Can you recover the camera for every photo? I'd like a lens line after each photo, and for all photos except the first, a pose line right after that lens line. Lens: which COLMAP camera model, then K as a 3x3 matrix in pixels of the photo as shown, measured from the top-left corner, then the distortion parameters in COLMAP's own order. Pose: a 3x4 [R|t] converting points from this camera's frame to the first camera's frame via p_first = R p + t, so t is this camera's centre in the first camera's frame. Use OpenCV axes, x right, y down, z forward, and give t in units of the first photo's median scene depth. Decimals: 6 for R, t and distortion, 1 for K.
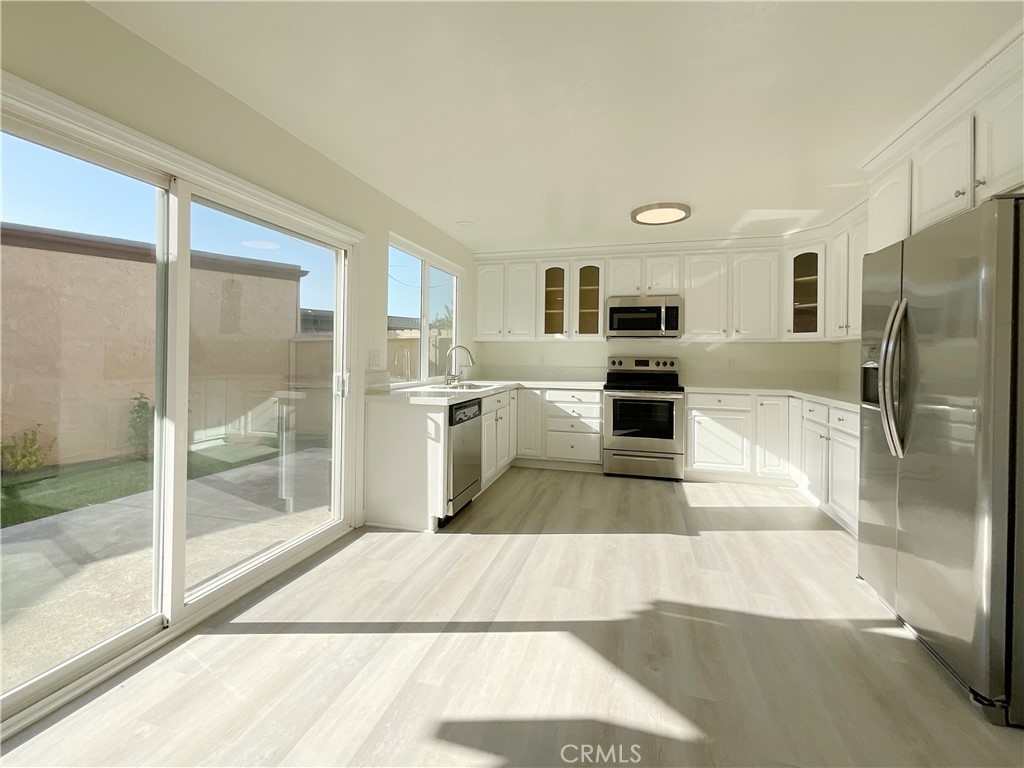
lens RADIAL K [[433.9, 0, 511.5], [0, 433.9, 361.5], [0, 0, 1]] dist [-0.001689, 0.000129]
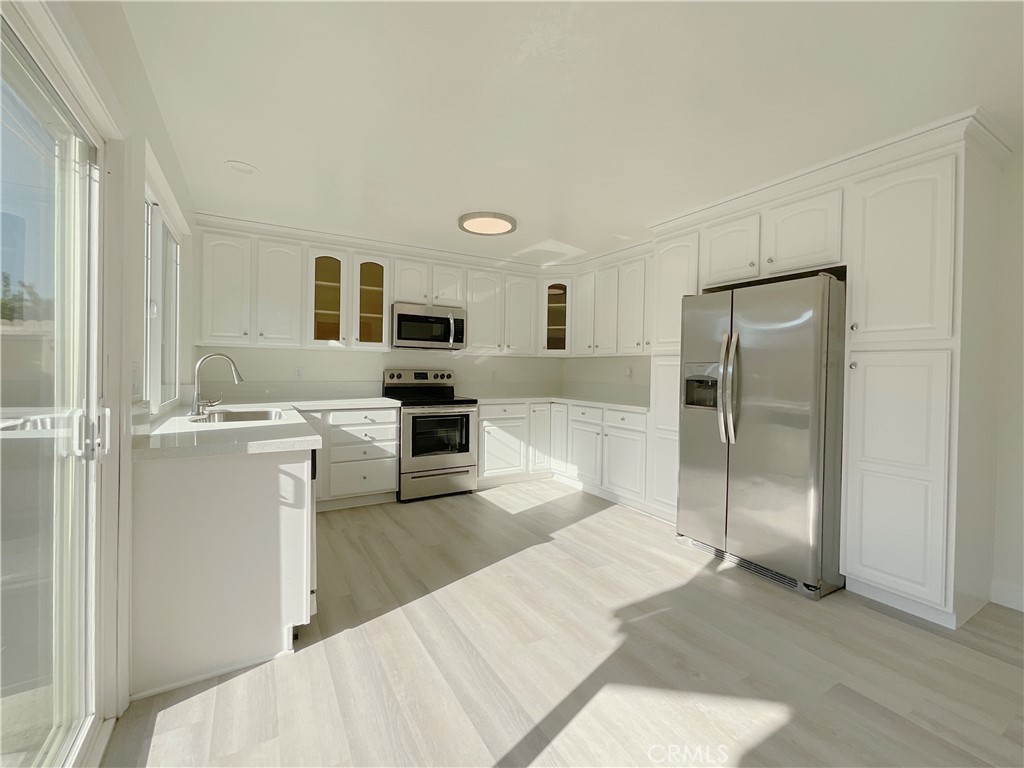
lens RADIAL K [[435.1, 0, 510.8], [0, 435.1, 379.9], [0, 0, 1]] dist [0.001606, 0.000163]
pose [[0.696837, -0.018423, 0.716993, -0.268808], [0.003187, 0.999740, 0.022591, -0.009386], [-0.717223, -0.013457, 0.696714, 0.224369]]
